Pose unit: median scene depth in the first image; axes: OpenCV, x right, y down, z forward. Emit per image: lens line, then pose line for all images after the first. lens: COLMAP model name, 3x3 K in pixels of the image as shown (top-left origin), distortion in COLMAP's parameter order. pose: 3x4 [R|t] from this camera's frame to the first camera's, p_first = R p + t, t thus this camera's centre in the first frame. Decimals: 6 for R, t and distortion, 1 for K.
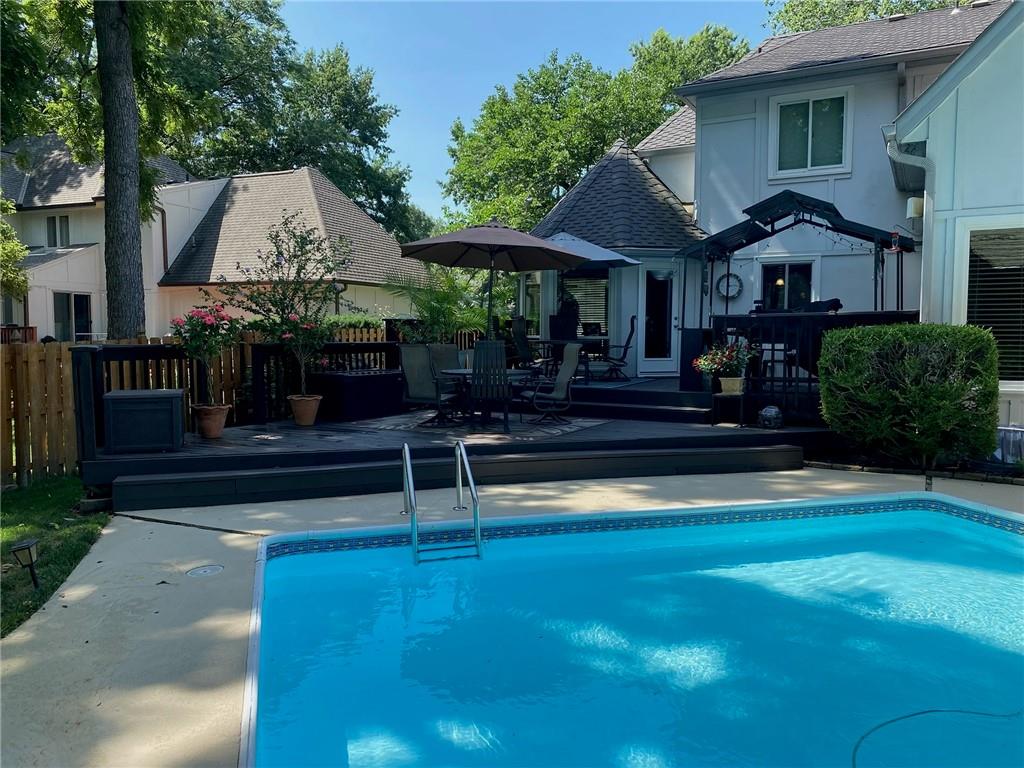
lens RADIAL K [[779.3, 0, 476.1], [0, 779.3, 401.9], [0, 0, 1]] dist [-0.003212, 0.004241]
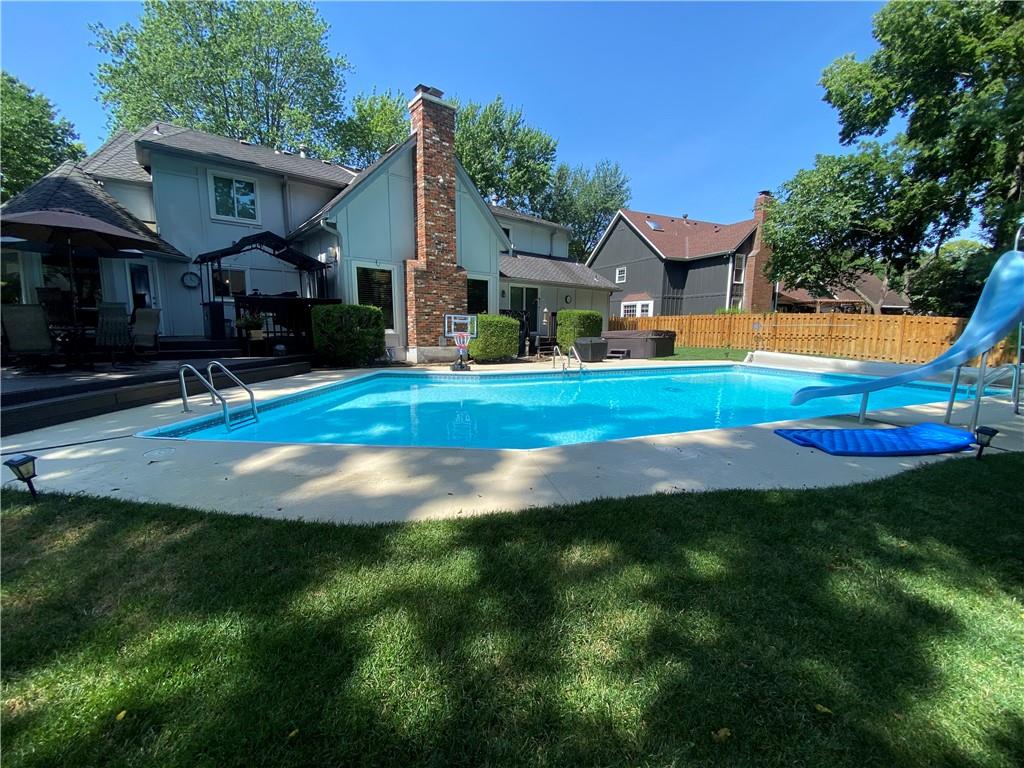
lens RADIAL K [[416.2, 0, 512.0], [0, 416.2, 384.0], [0, 0, 1]] dist [0.031604, -0.024199]
pose [[0.343343, -0.124266, 0.930953, -0.377948], [0.074690, 0.991682, 0.104826, 0.033347], [-0.936236, 0.033542, 0.349768, 0.093515]]
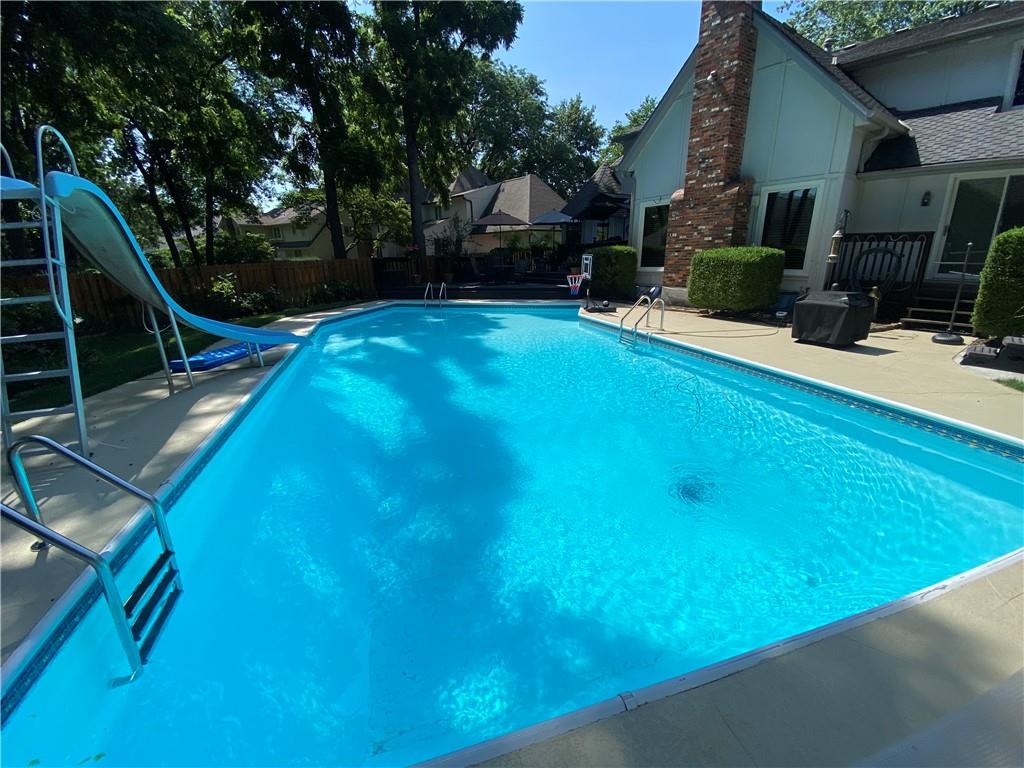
lens RADIAL K [[416.2, 0, 512.0], [0, 416.2, 384.0], [0, 0, 1]] dist [0.031604, -0.024199]
pose [[0.898639, 0.118629, -0.422346, 0.755458], [-0.024082, 0.974632, 0.222516, 0.048653], [0.438028, -0.189791, 0.878698, -0.468750]]
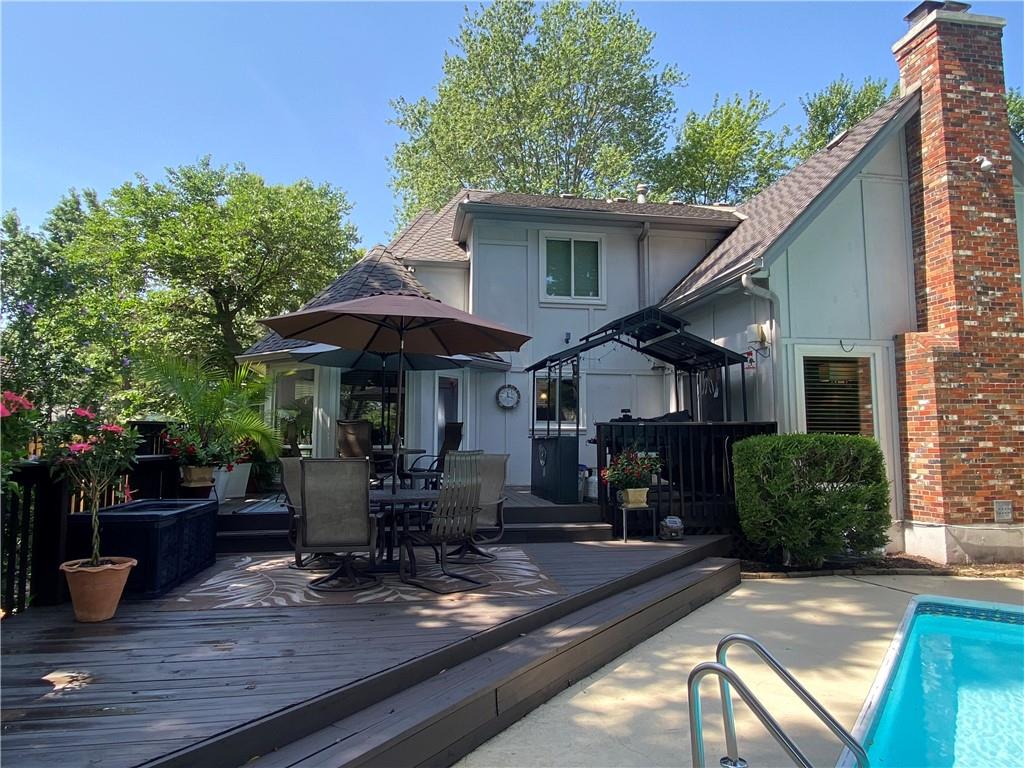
lens RADIAL K [[634.3, 0, 512.0], [0, 634.3, 384.0], [0, 0, 1]] dist [0.015518, -0.003182]
pose [[0.762278, 0.061559, 0.644315, -0.277561], [0.056433, 0.985355, -0.160907, -0.038864], [-0.644784, 0.159017, 0.747641, 0.476797]]
